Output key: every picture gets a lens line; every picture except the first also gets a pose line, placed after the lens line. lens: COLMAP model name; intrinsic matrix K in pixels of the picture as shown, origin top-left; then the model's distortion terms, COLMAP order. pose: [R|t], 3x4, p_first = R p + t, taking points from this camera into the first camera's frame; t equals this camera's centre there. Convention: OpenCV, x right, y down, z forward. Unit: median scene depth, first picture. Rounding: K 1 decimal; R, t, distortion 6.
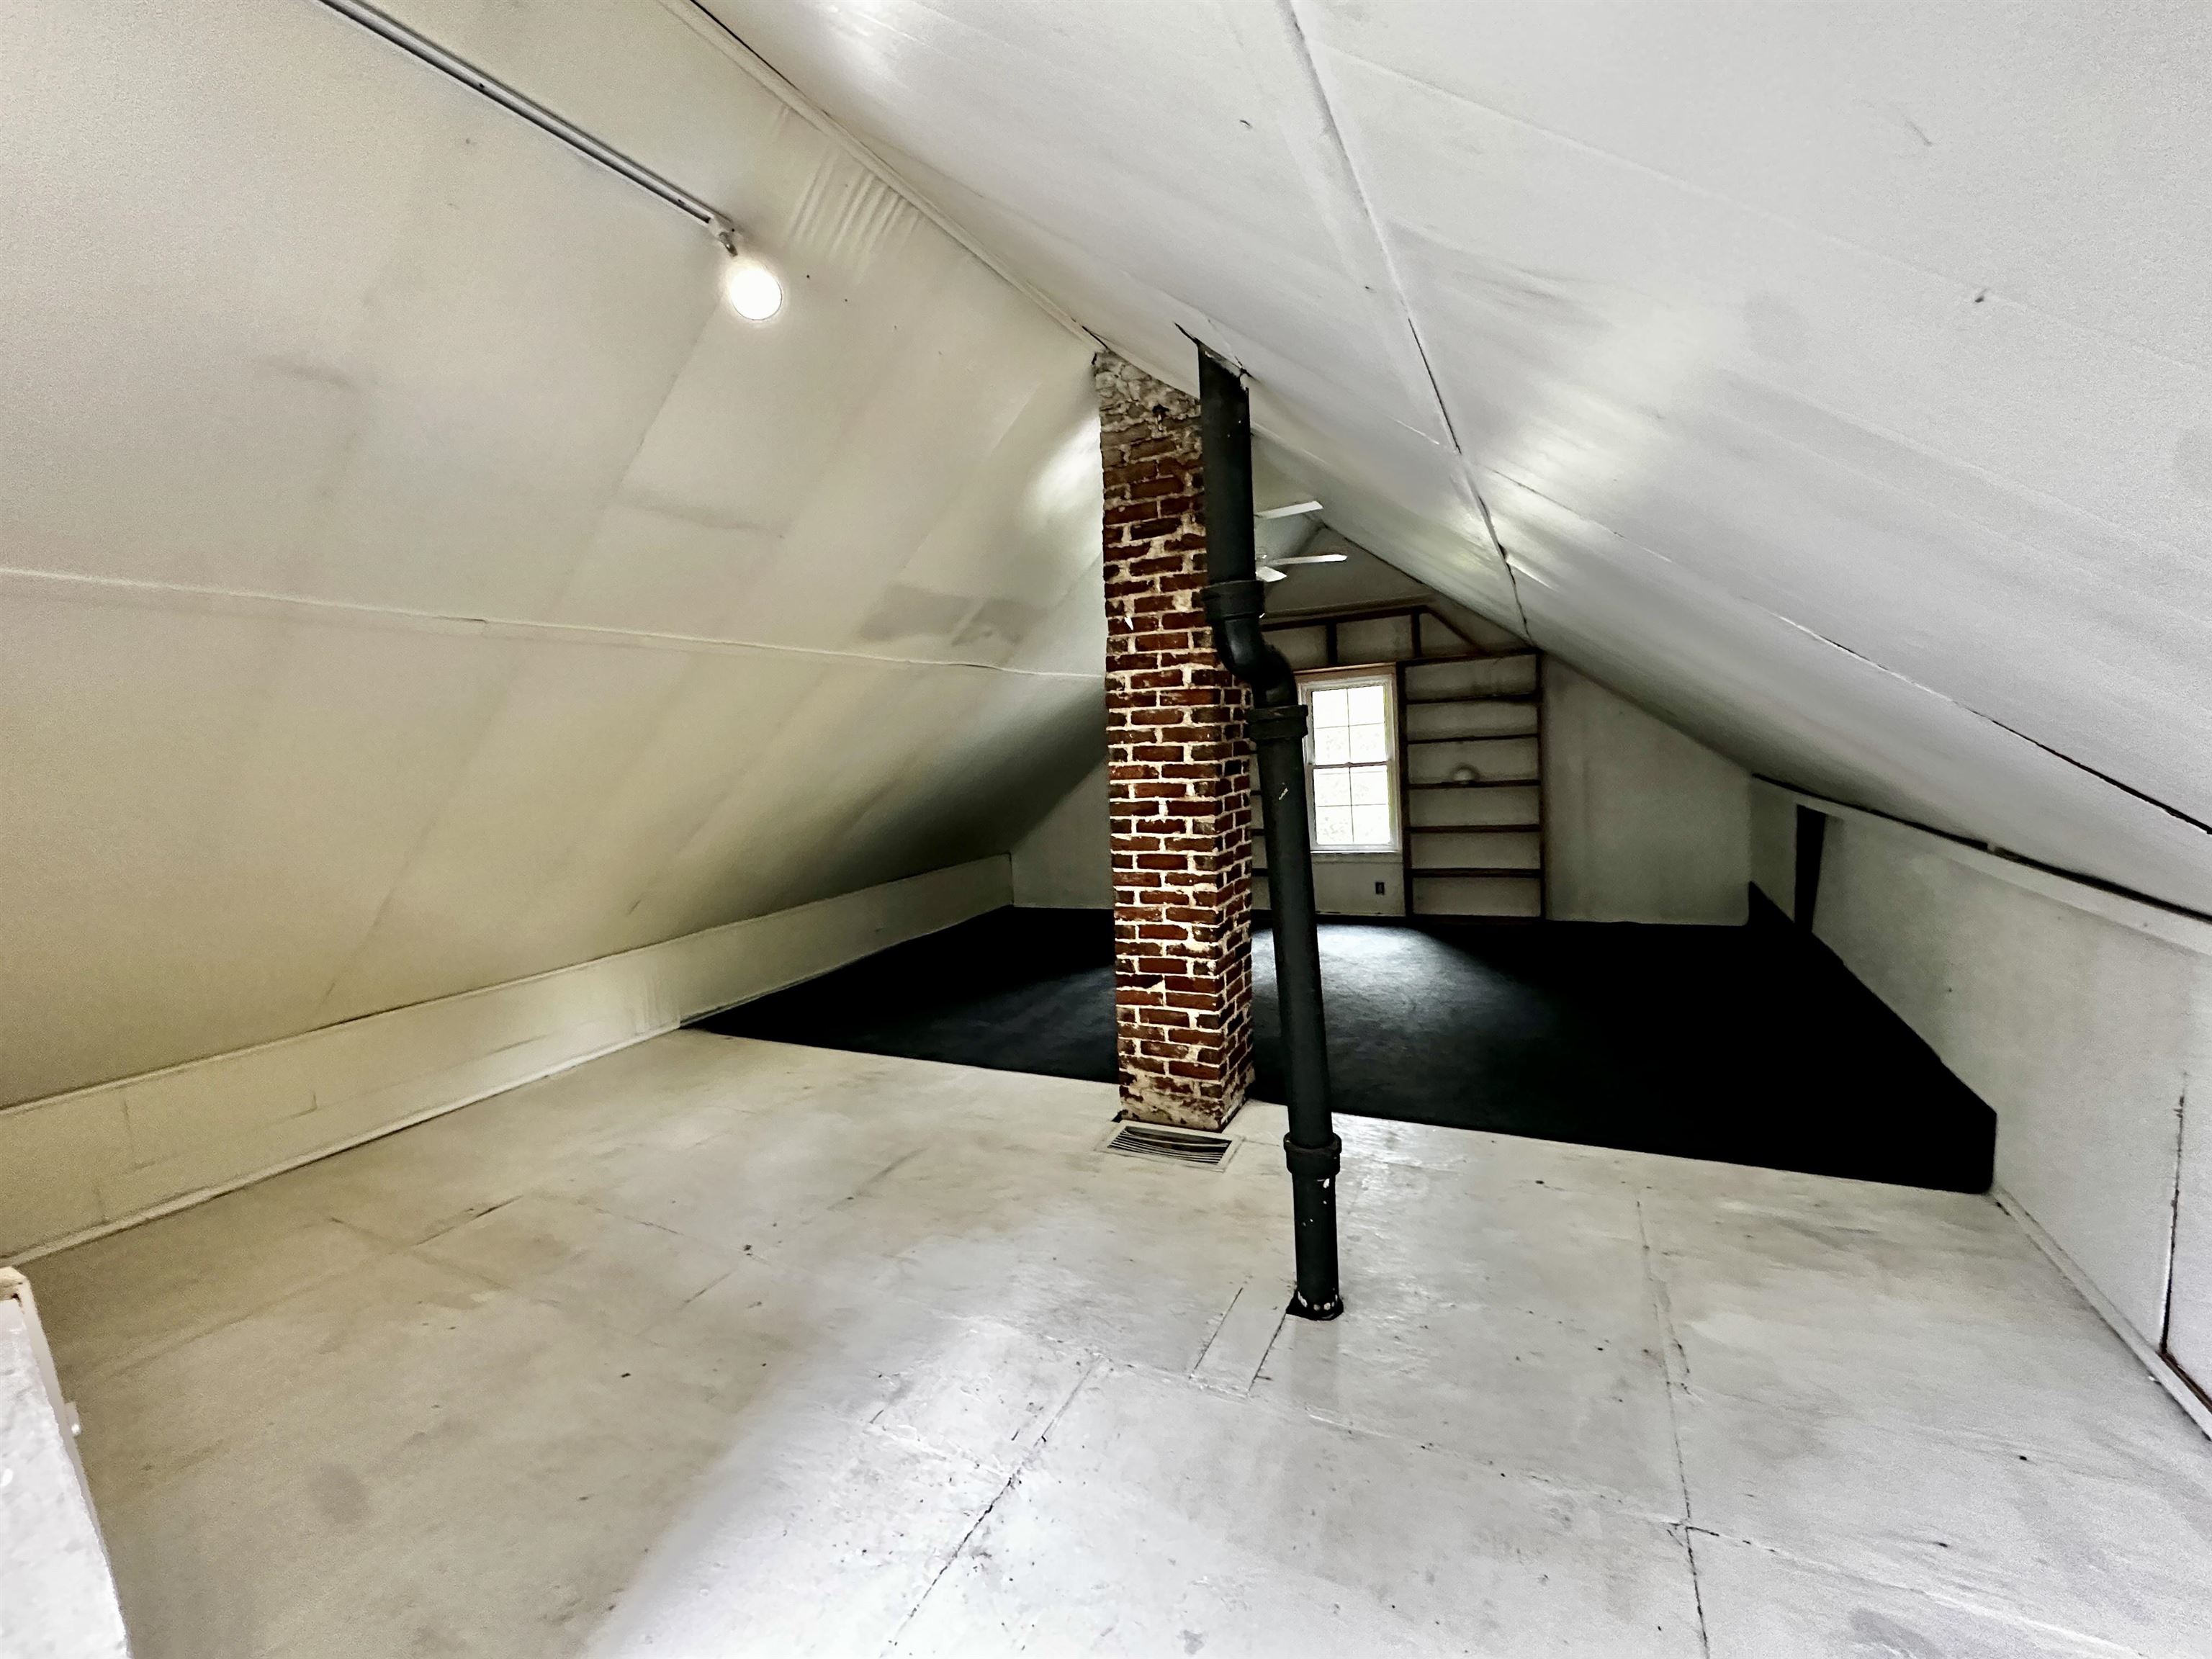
lens RADIAL K [[882.6, 0, 1105.2], [0, 882.6, 831.9], [0, 0, 1]] dist [-0.002065, 0.000293]
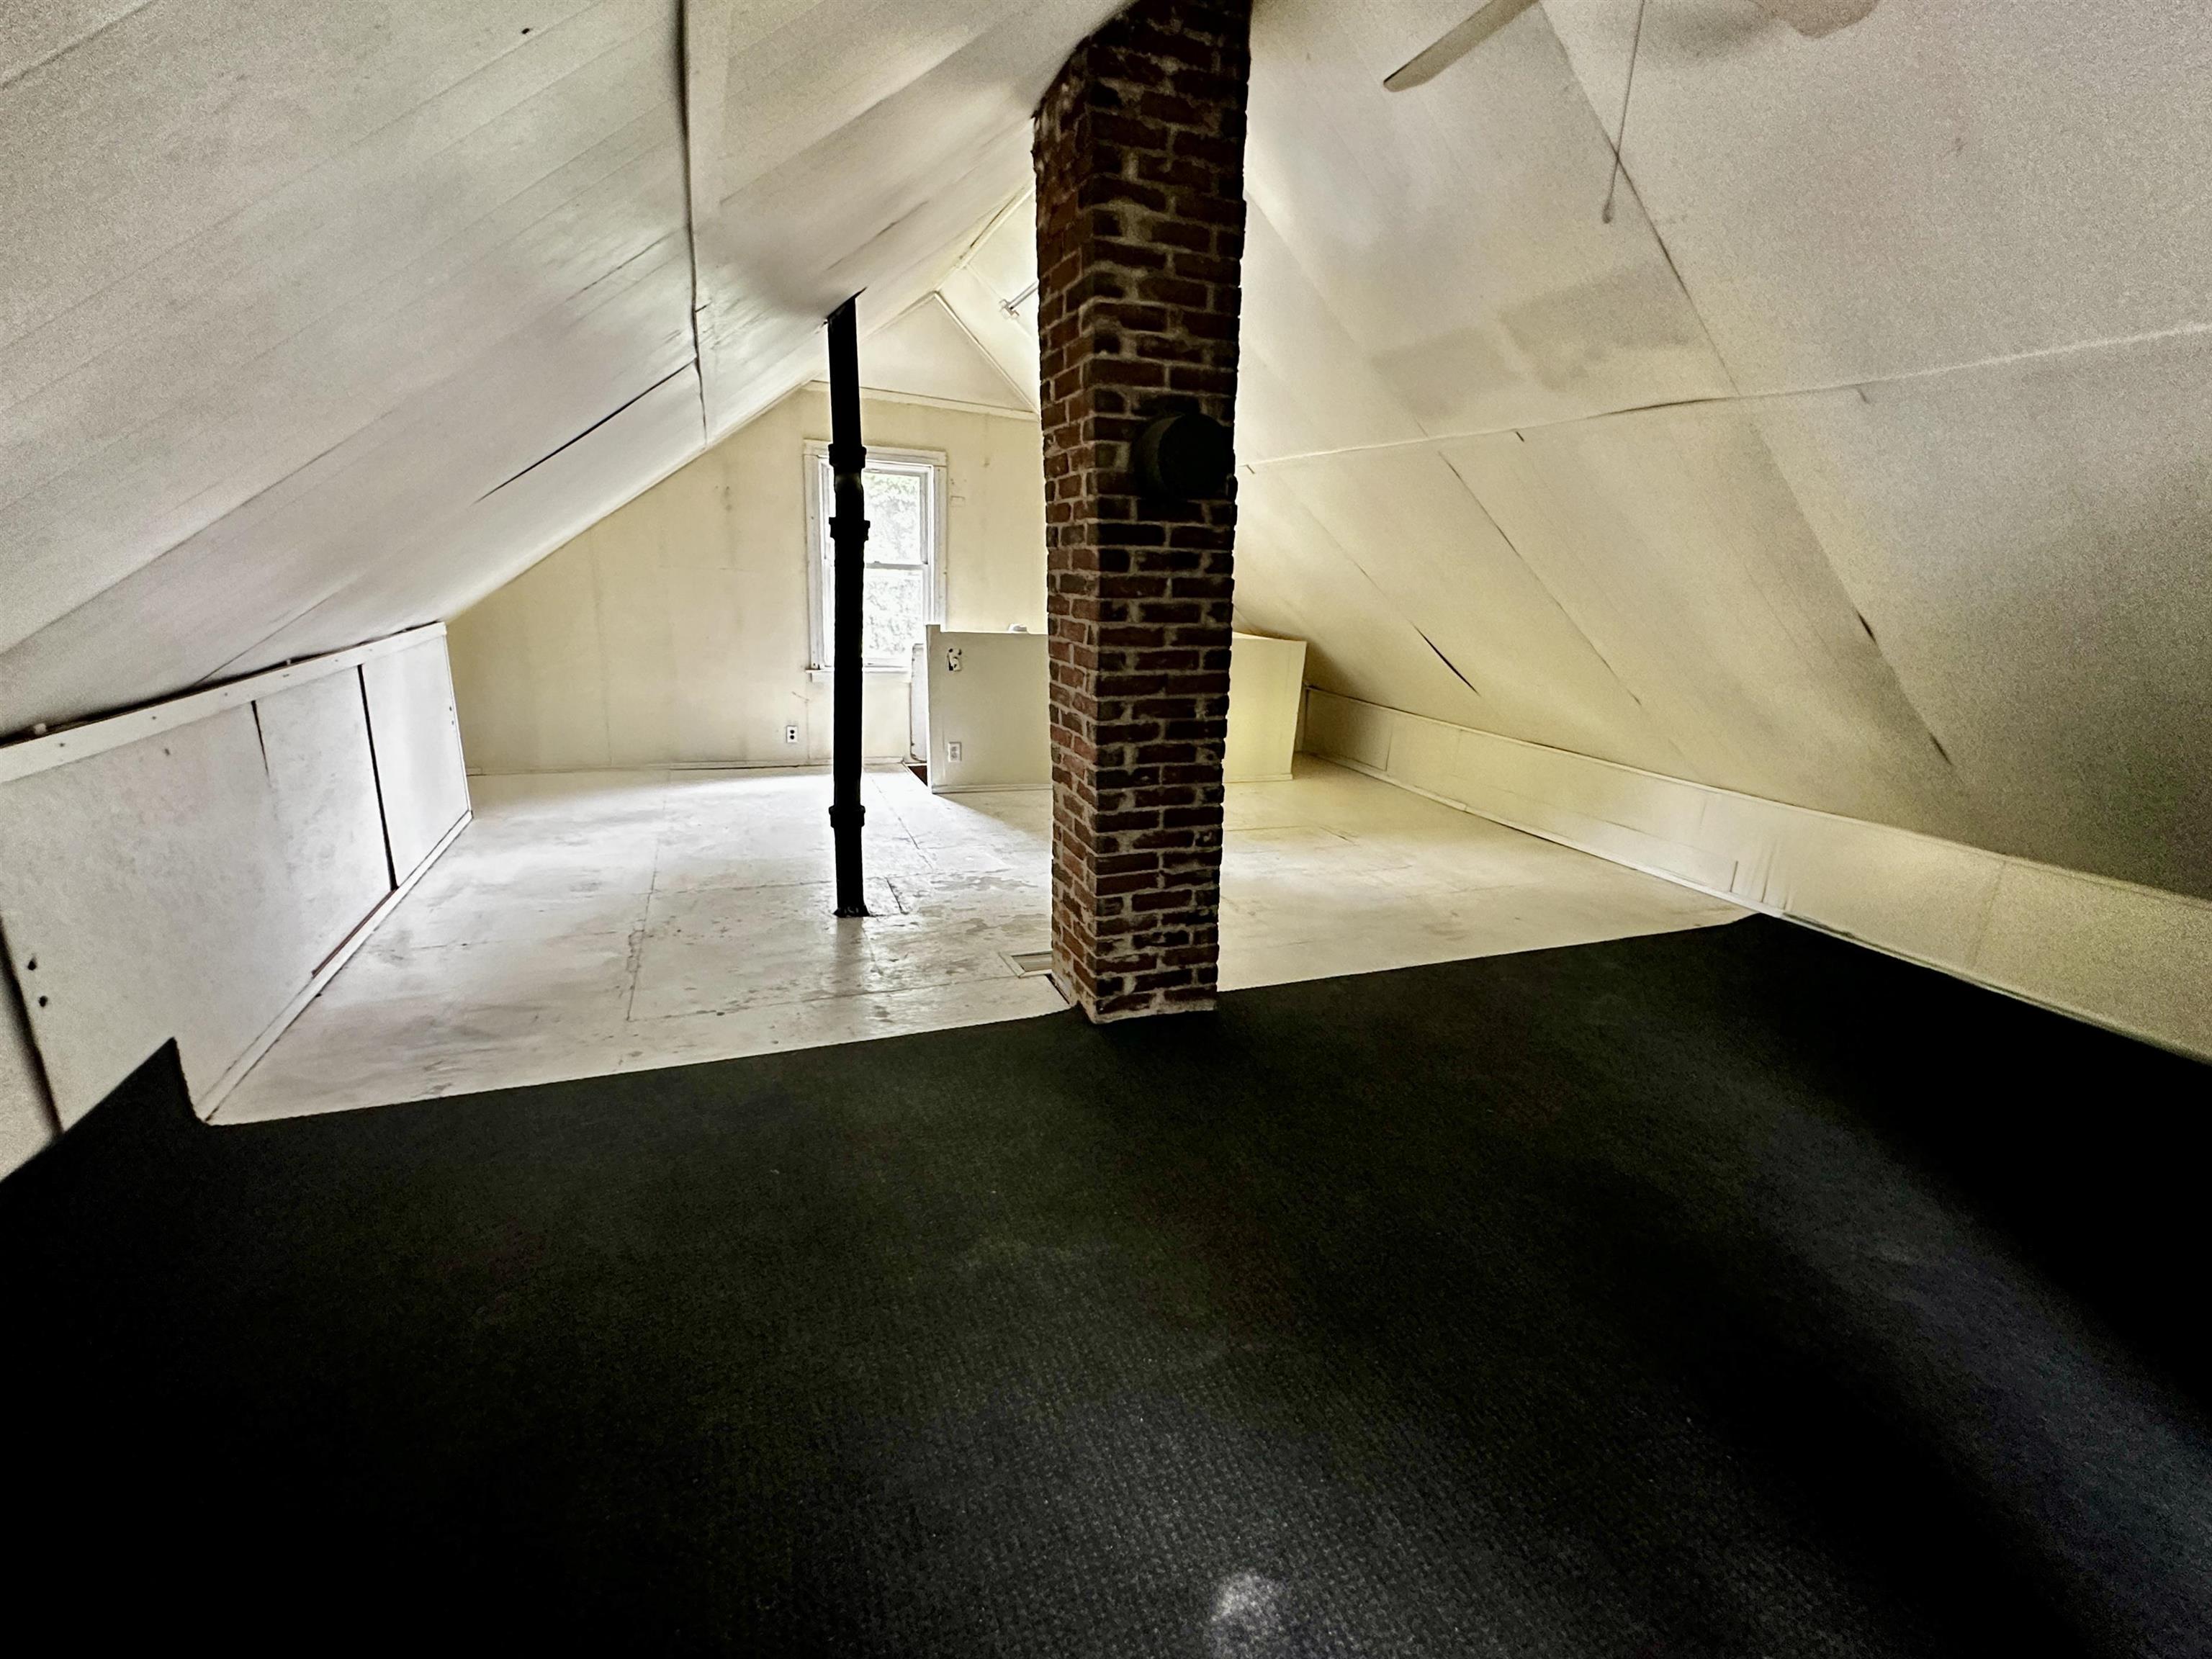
lens RADIAL K [[882.6, 0, 1105.2], [0, 882.6, 831.9], [0, 0, 1]] dist [-0.002065, 0.000293]
pose [[-0.640519, 0.252054, -0.725399, 0.752300], [-0.079600, 0.917722, 0.389166, -0.180067], [0.763806, 0.307010, -0.567755, 1.556289]]
